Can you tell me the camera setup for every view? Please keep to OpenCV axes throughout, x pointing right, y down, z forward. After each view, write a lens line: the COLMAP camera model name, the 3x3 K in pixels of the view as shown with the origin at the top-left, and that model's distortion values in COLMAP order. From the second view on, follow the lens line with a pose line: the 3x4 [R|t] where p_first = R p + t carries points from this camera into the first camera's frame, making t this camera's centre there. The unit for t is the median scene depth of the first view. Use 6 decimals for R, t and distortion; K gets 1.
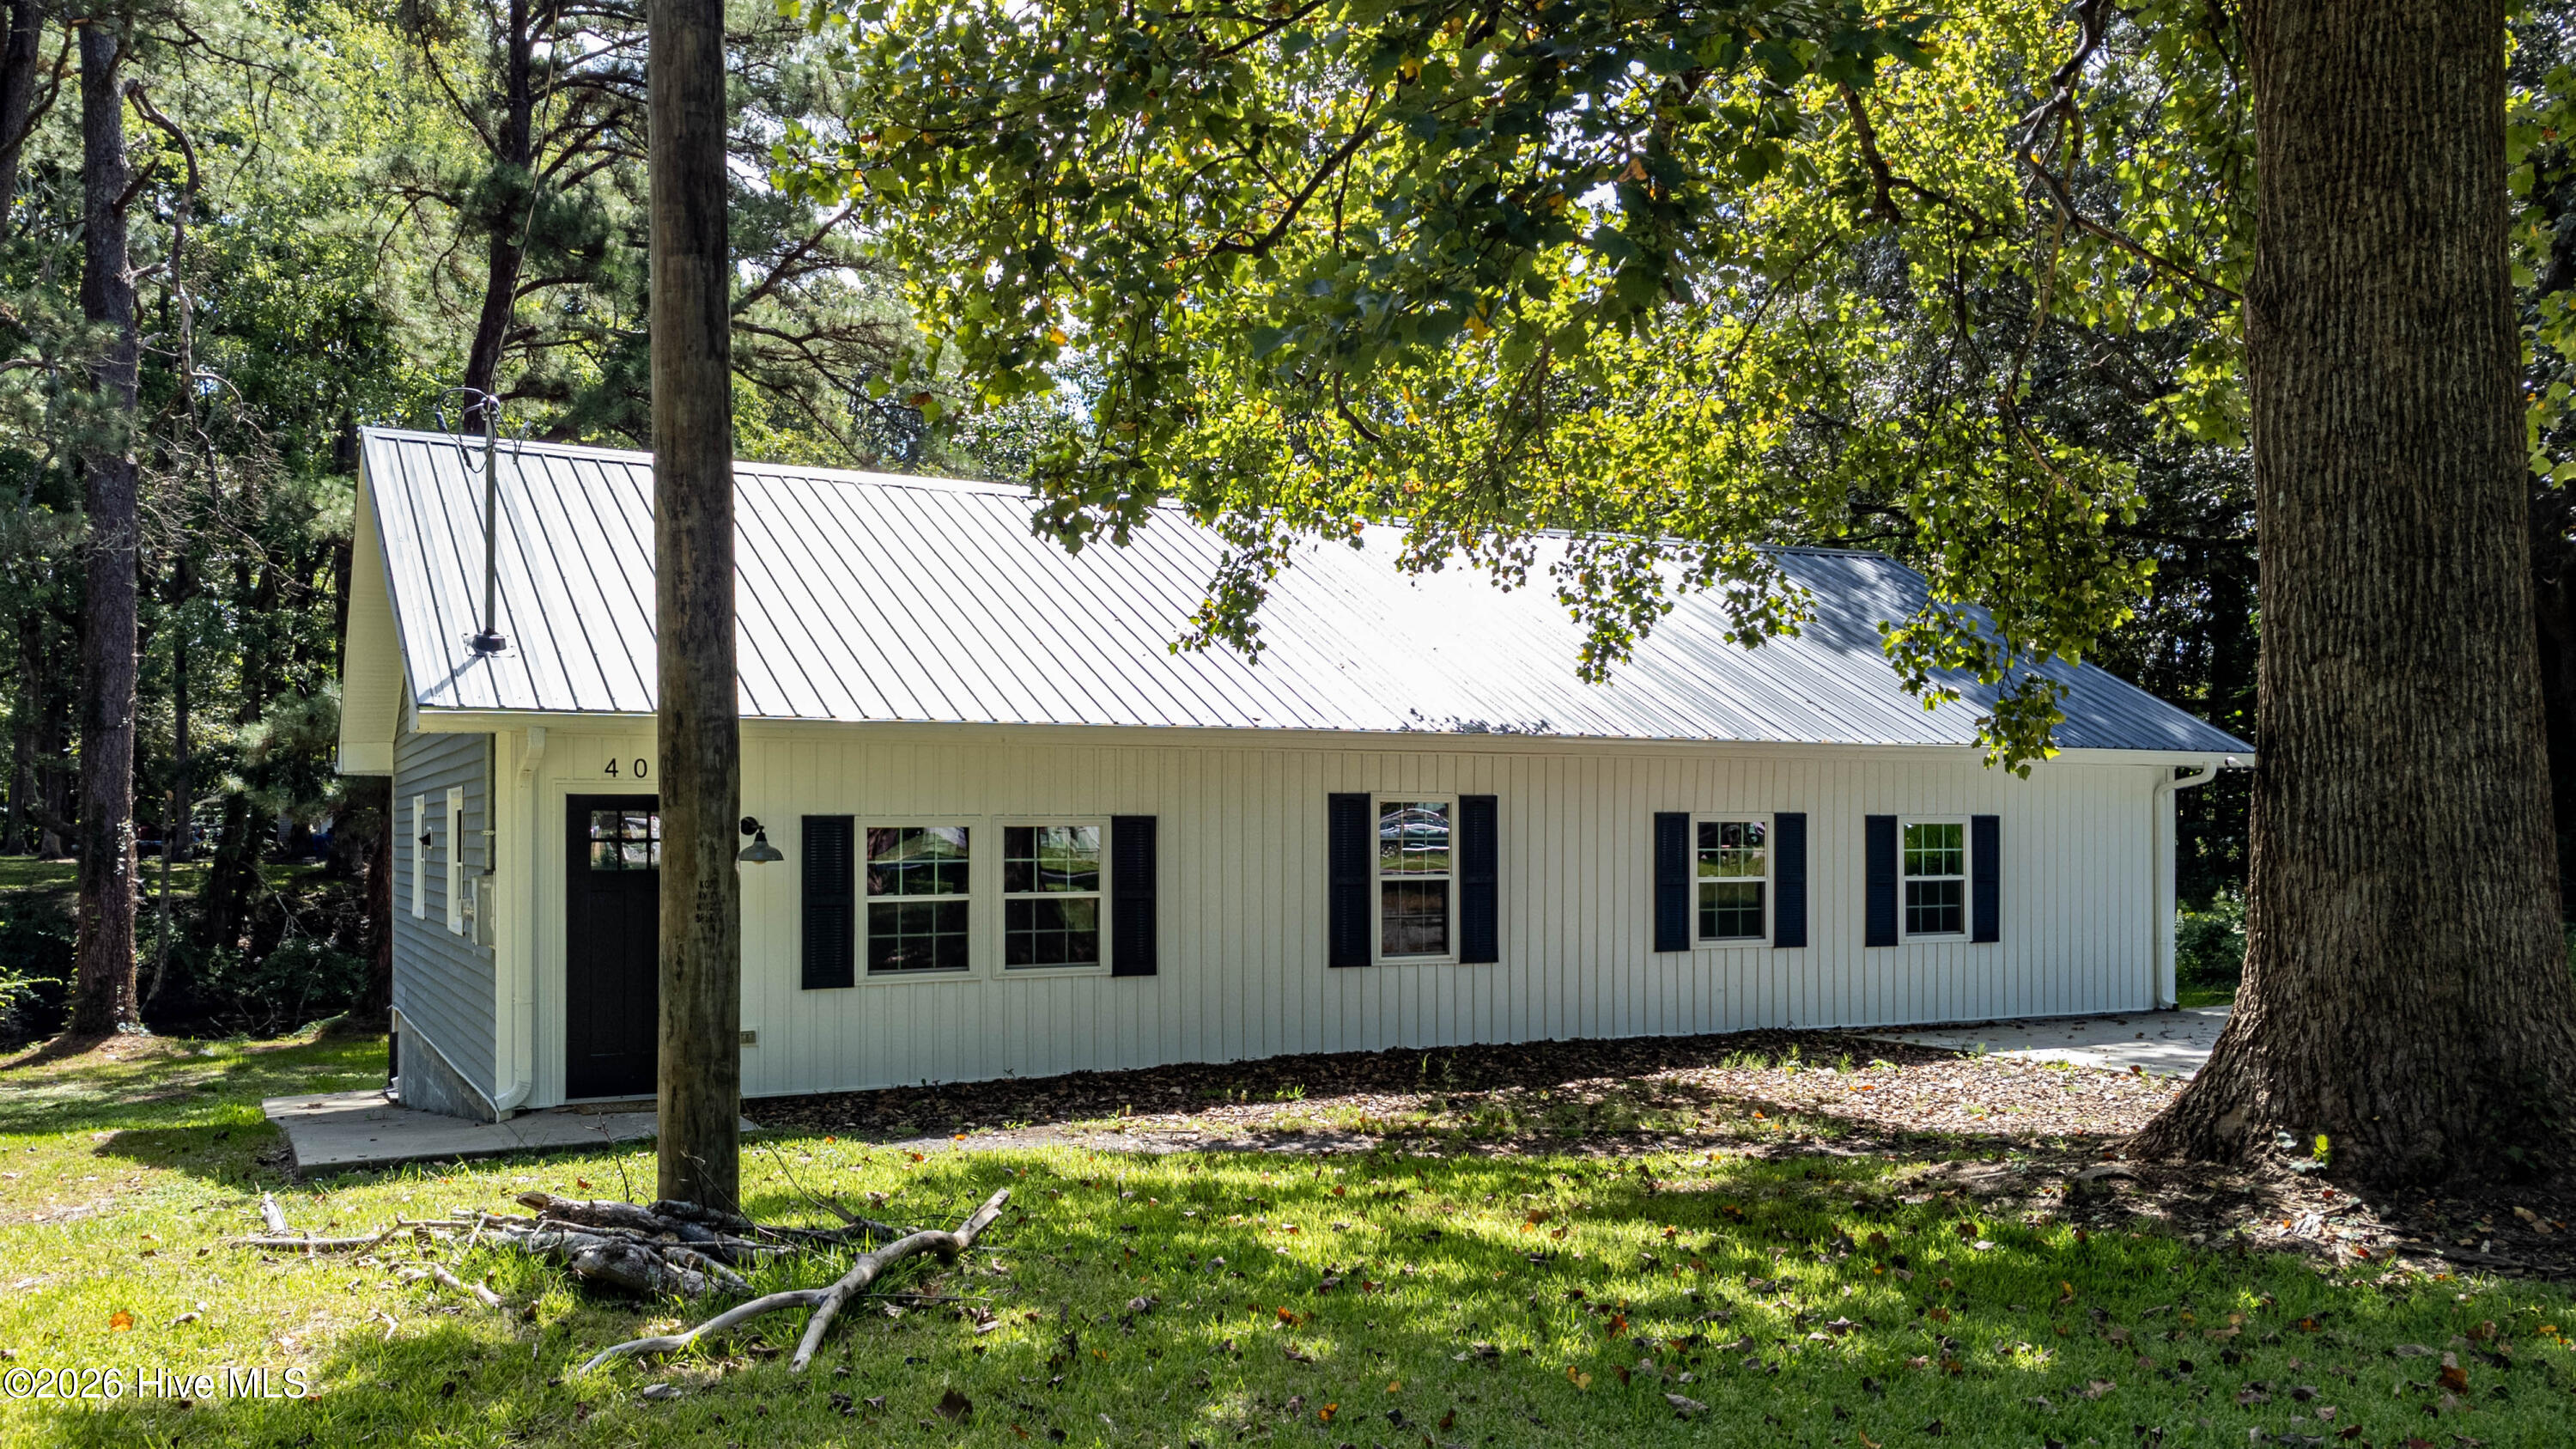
lens RADIAL K [[2247.9, 0, 1288.0], [0, 2247.9, 724.5], [0, 0, 1]] dist [0.107268, -0.220996]
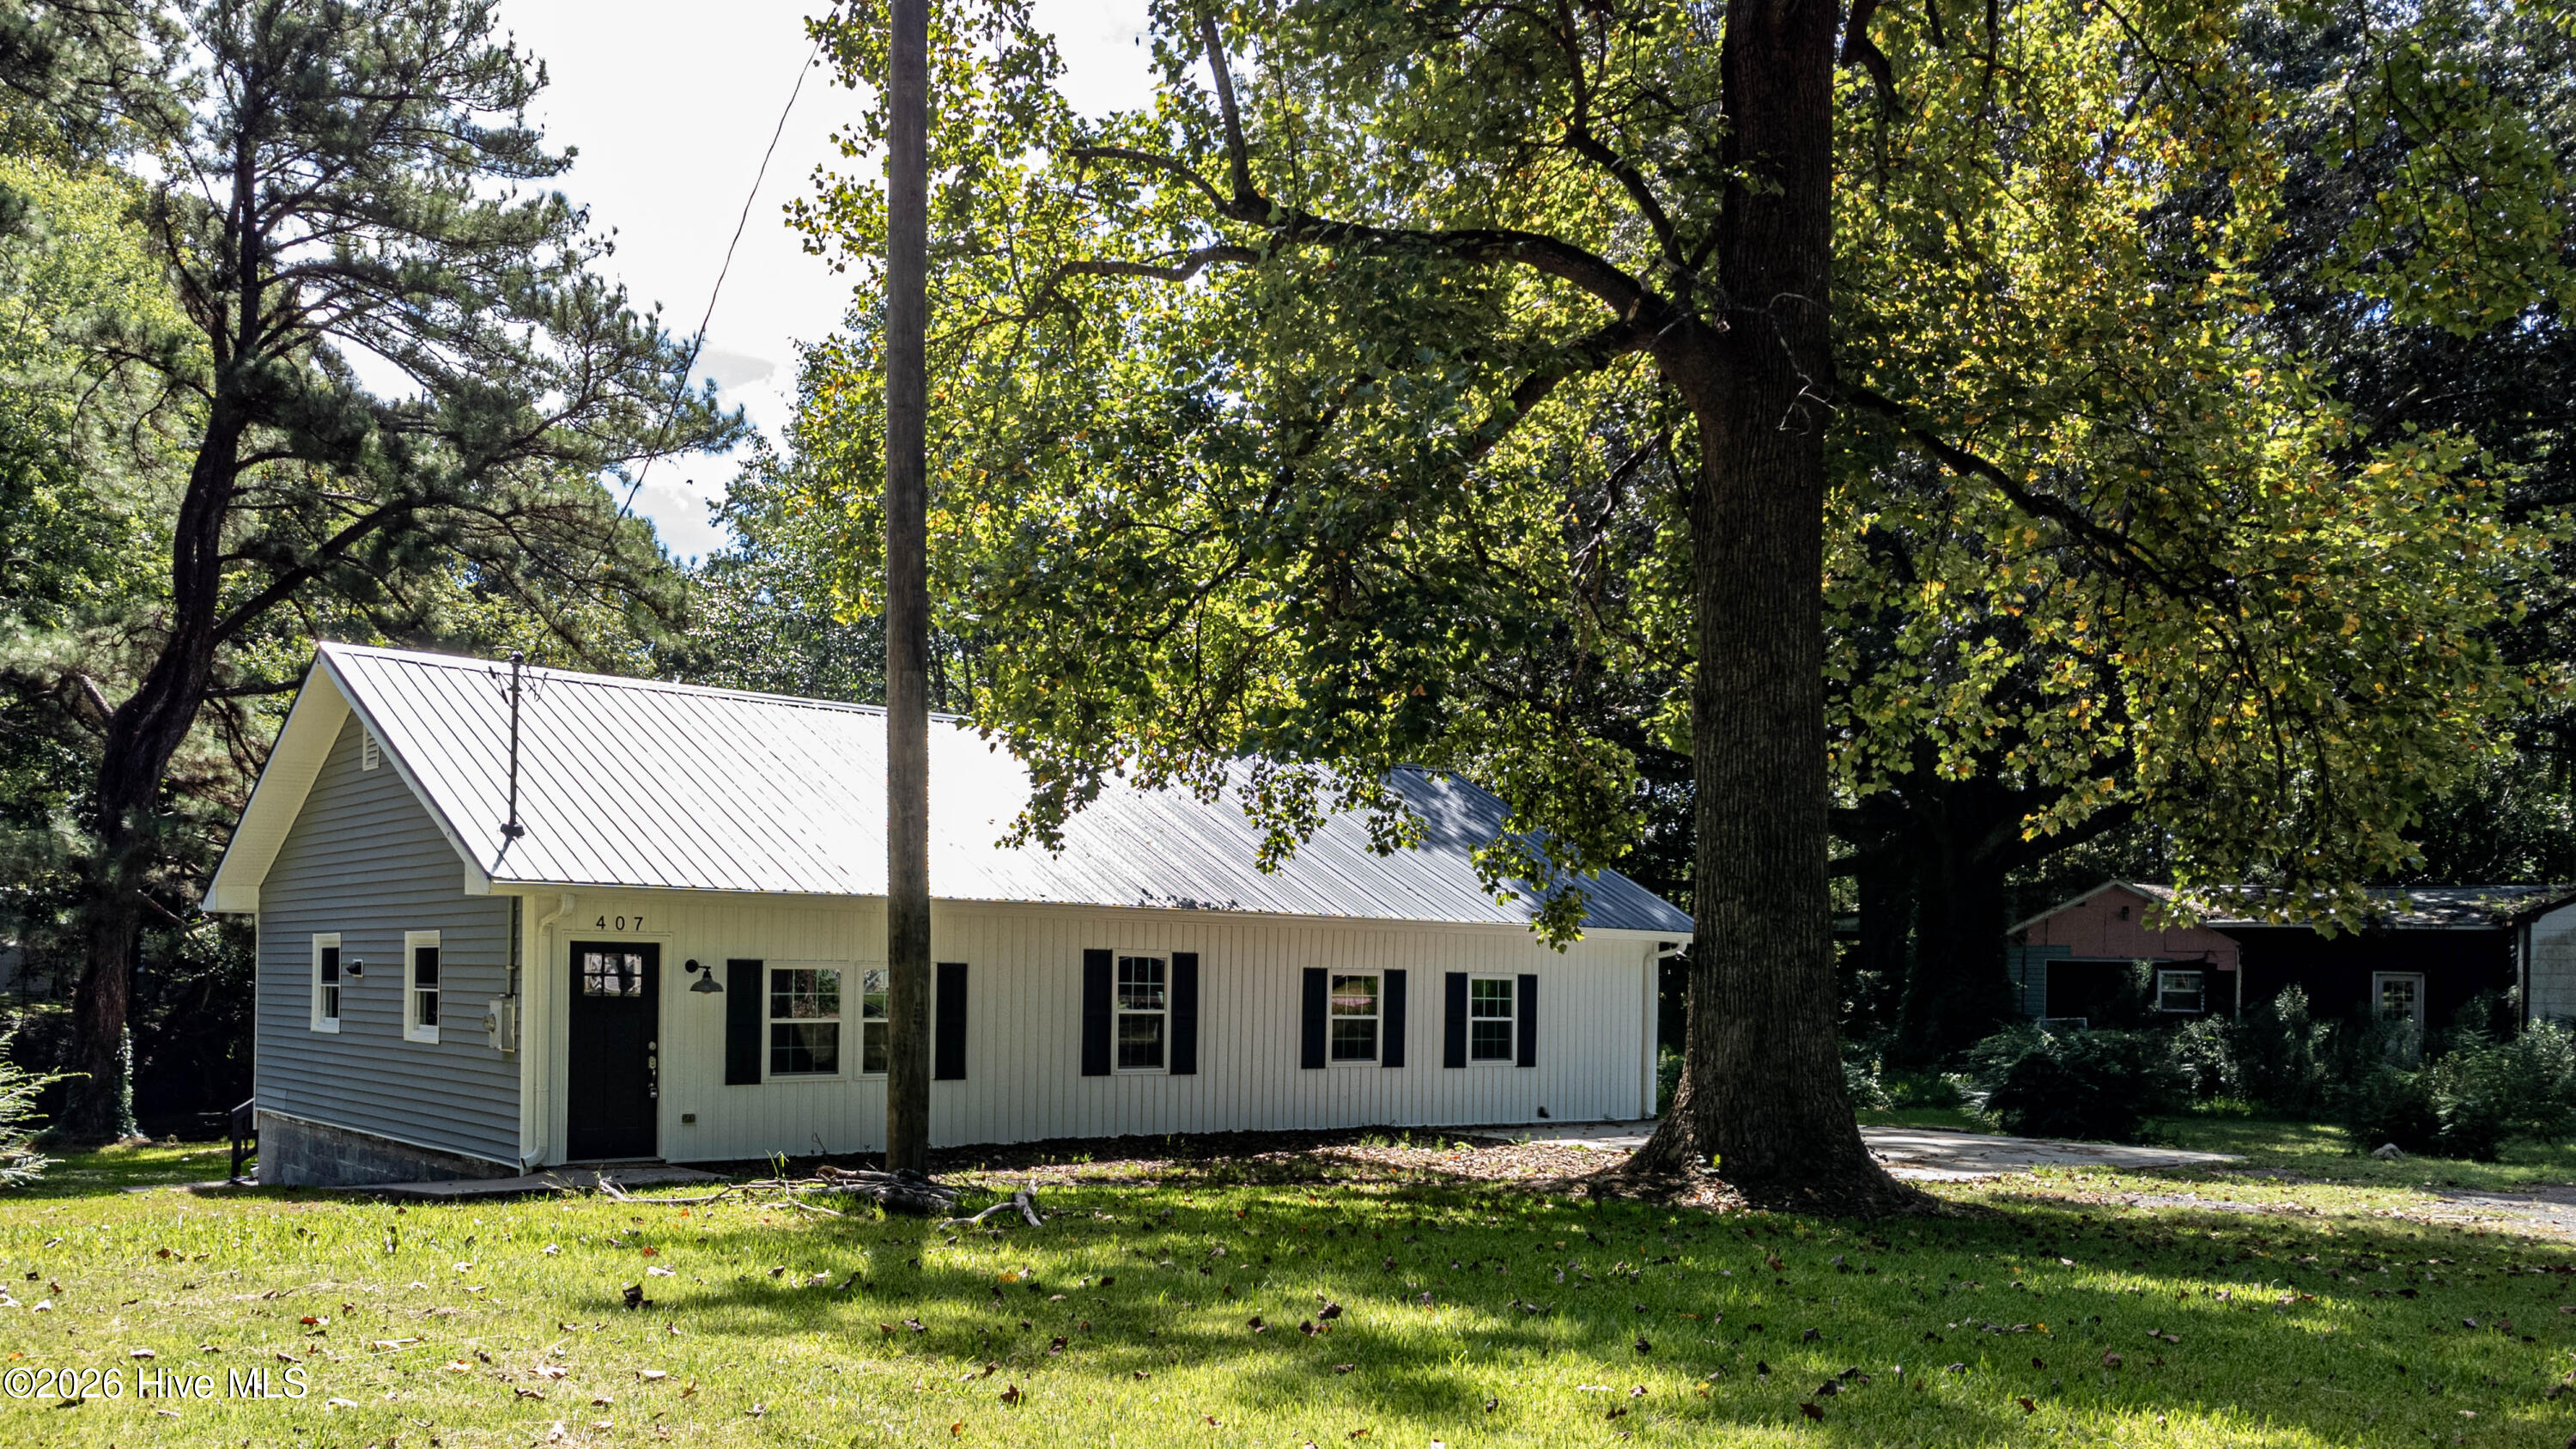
lens RADIAL K [[2247.9, 0, 1288.0], [0, 2247.9, 724.5], [0, 0, 1]] dist [0.107268, -0.220996]
pose [[0.978463, 0.045217, 0.201410, -0.140679], [-0.032691, 0.997344, -0.065093, -0.020821], [-0.203818, 0.057106, 0.977342, -0.380409]]
